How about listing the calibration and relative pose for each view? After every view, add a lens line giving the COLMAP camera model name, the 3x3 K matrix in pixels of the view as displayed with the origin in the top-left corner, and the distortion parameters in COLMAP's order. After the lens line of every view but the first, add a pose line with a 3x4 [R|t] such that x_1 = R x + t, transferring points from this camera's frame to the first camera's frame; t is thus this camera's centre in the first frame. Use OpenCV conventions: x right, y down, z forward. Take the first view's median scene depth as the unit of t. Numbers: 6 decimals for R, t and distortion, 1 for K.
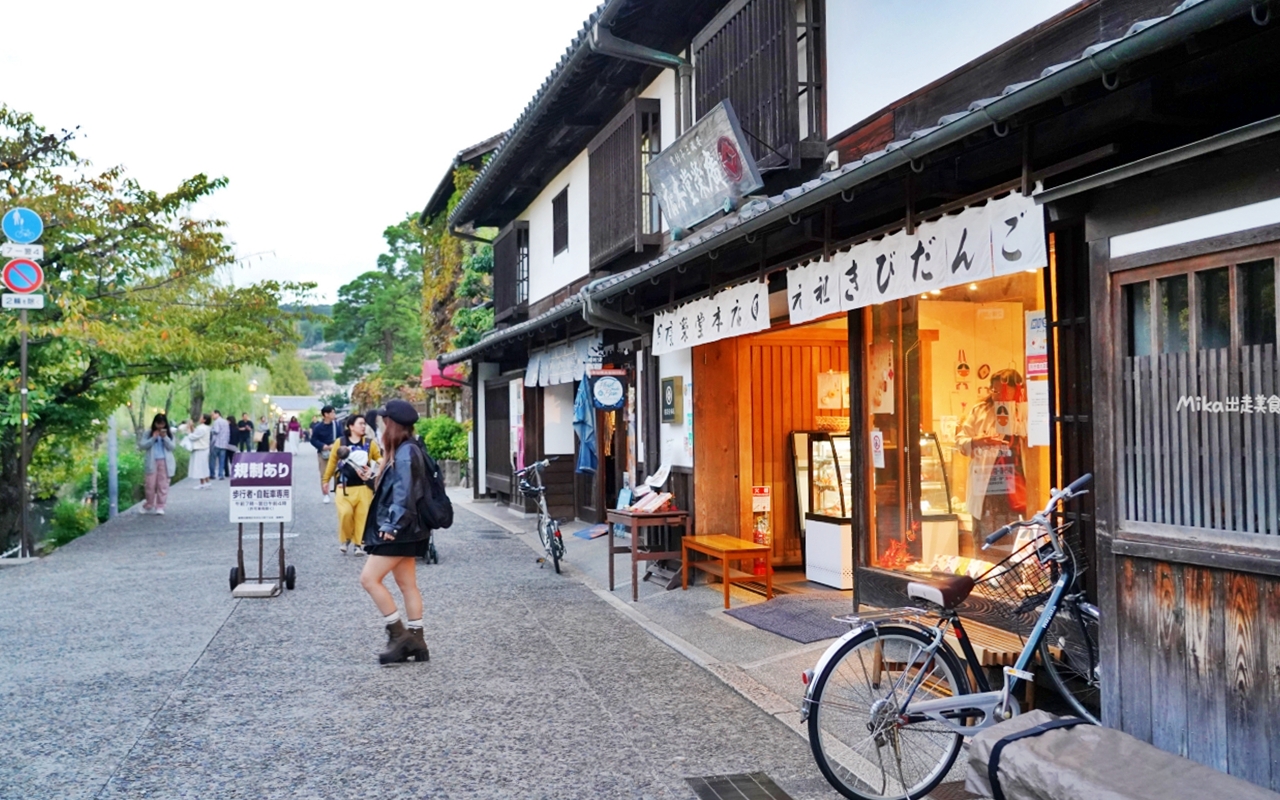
lens RADIAL K [[1186.2, 0, 637.9], [0, 1186.2, 401.1], [0, 0, 1]] dist [0.042118, 0.000000]
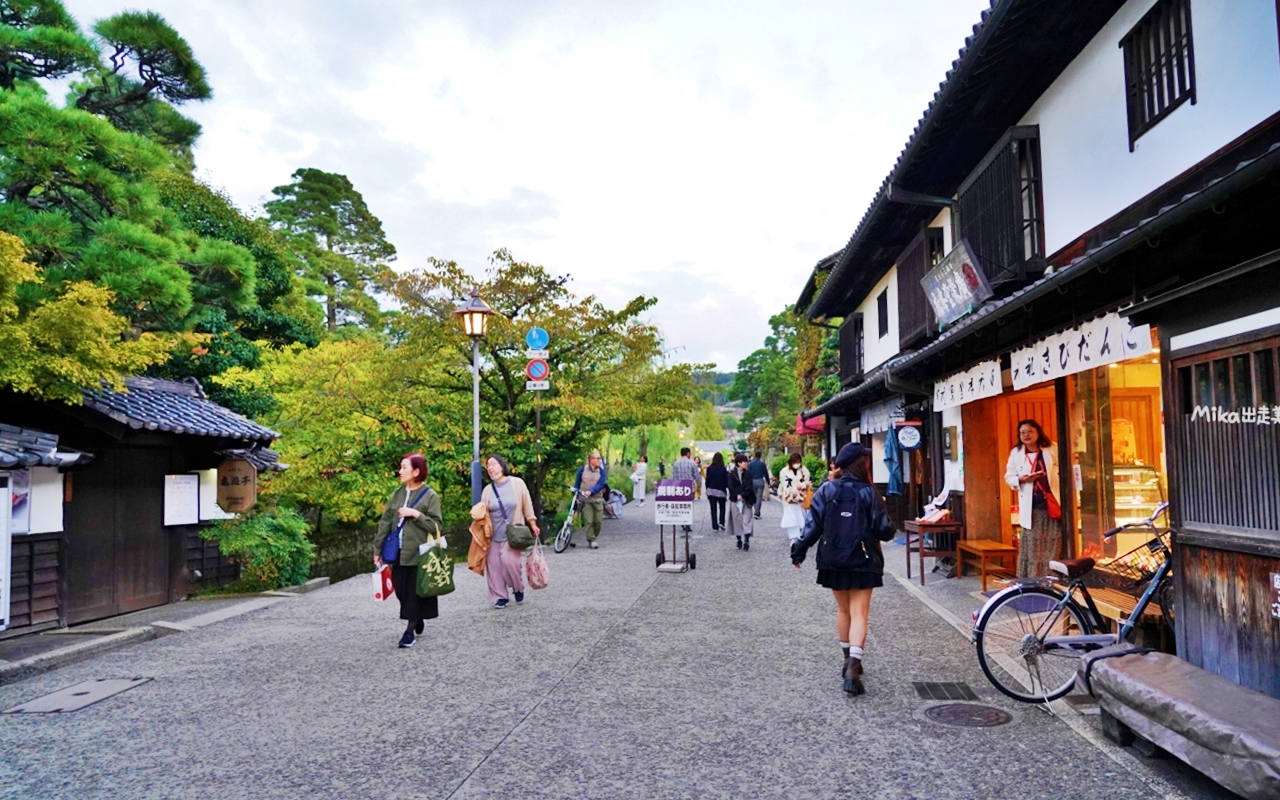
lens RADIAL K [[926.6, 0, 639.9], [0, 926.6, 399.0], [0, 0, 1]] dist [0.009263, 0.003730]
pose [[0.935198, -0.027010, -0.353094, 0.076005], [0.009908, 0.998692, -0.050154, -0.001668], [0.353987, 0.043405, 0.934243, -0.157788]]
